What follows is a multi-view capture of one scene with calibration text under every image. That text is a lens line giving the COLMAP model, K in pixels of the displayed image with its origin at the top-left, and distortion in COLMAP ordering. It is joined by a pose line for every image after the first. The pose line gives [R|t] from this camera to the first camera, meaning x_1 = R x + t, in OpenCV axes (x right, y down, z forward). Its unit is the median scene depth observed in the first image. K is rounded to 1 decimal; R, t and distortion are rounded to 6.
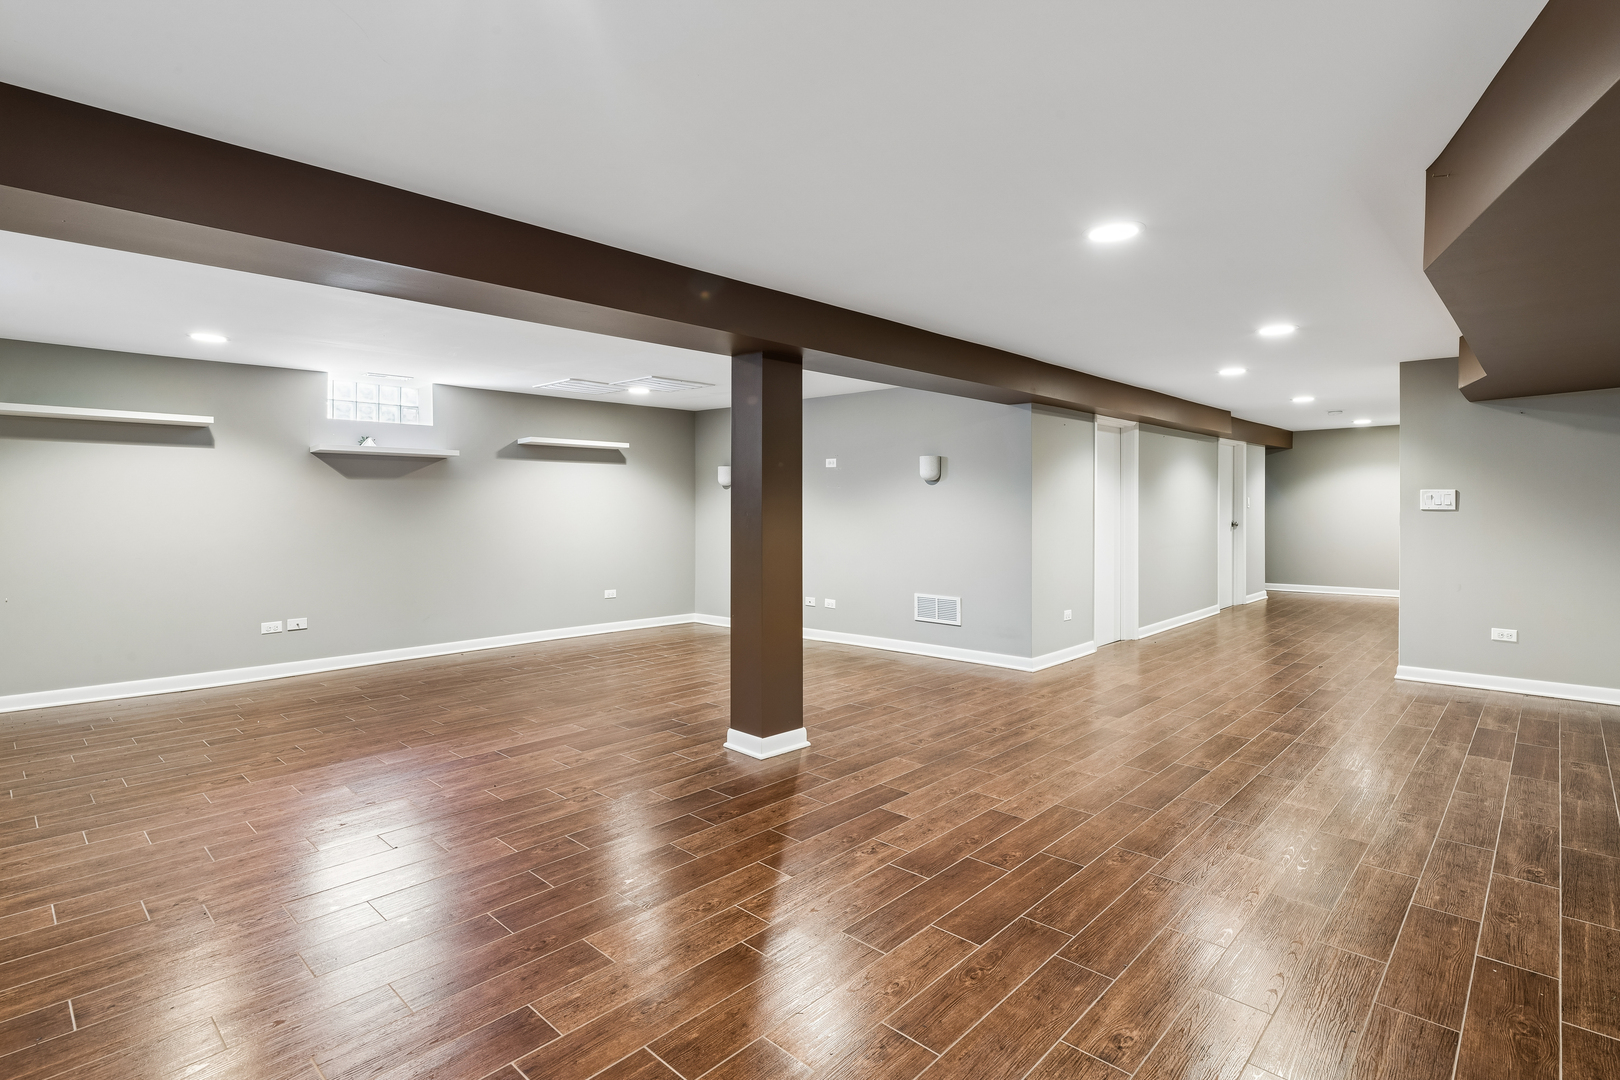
lens RADIAL K [[790.2, 0, 807.2], [0, 790.2, 529.0], [0, 0, 1]] dist [0.000521, -0.000773]
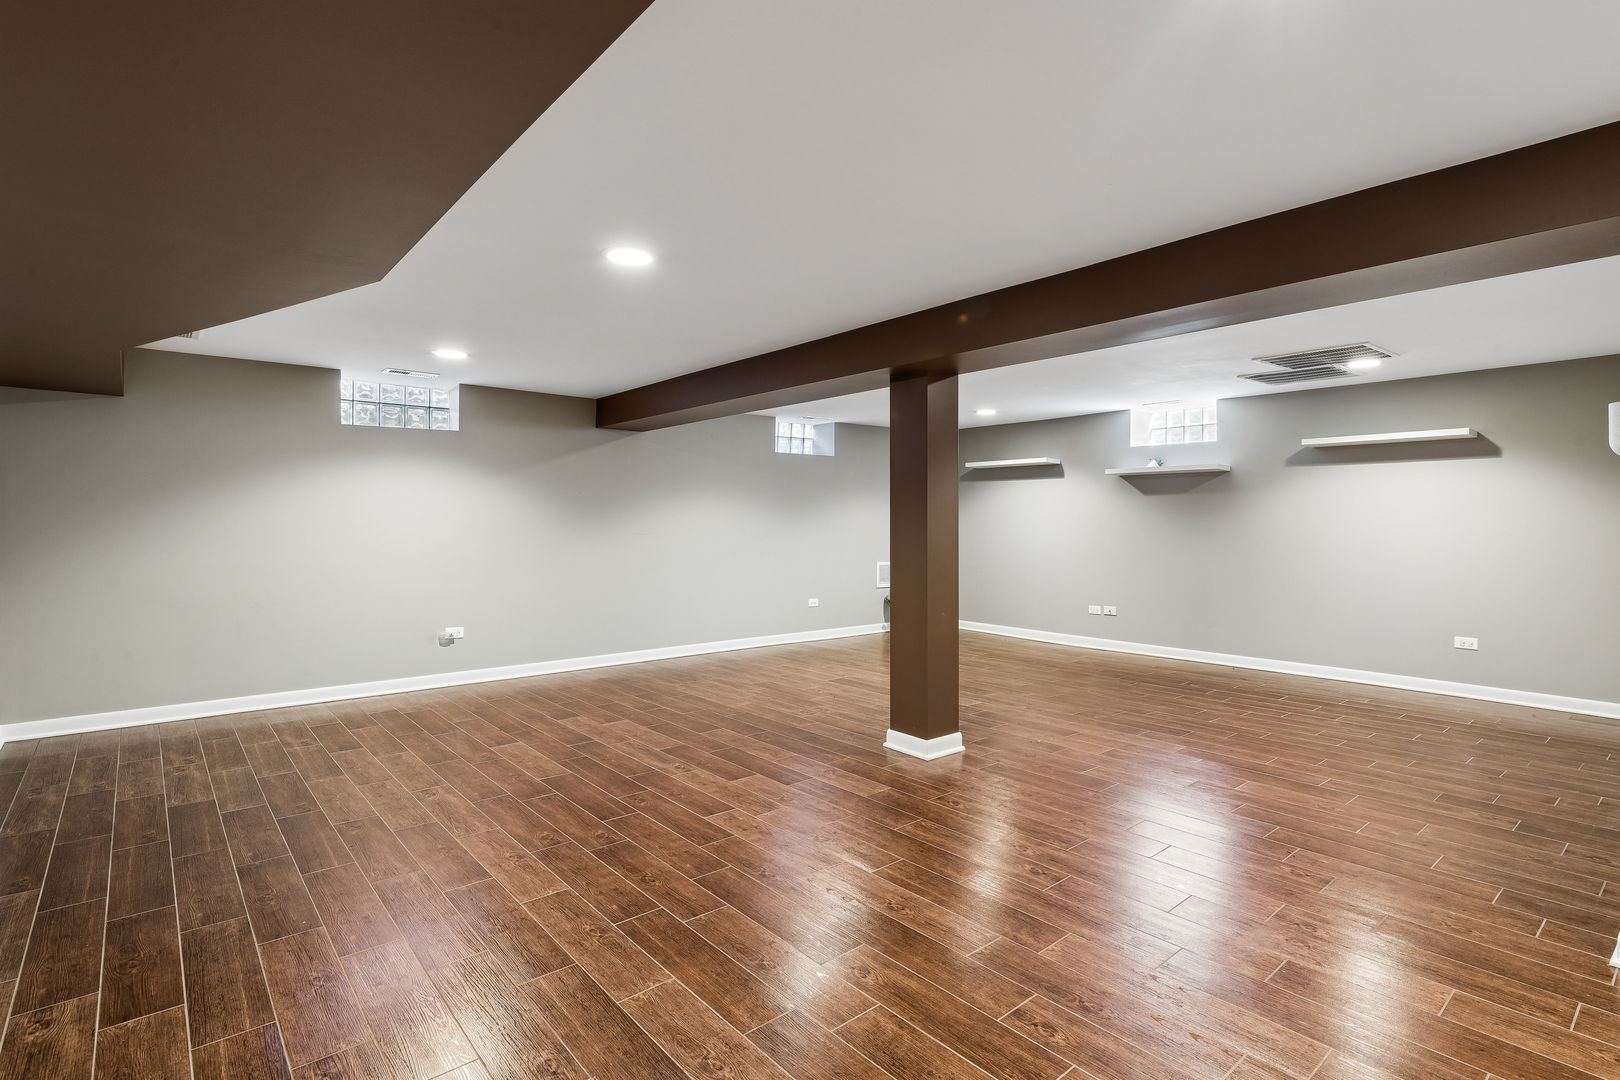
lens RADIAL K [[790.2, 0, 806.9], [0, 790.2, 537.0], [0, 0, 1]] dist [0.000521, -0.000773]
pose [[-0.107242, 0.023684, -0.993951, 1.271710], [-0.030483, 0.999168, 0.027097, -0.034748], [0.993766, 0.033204, -0.106431, 1.211934]]
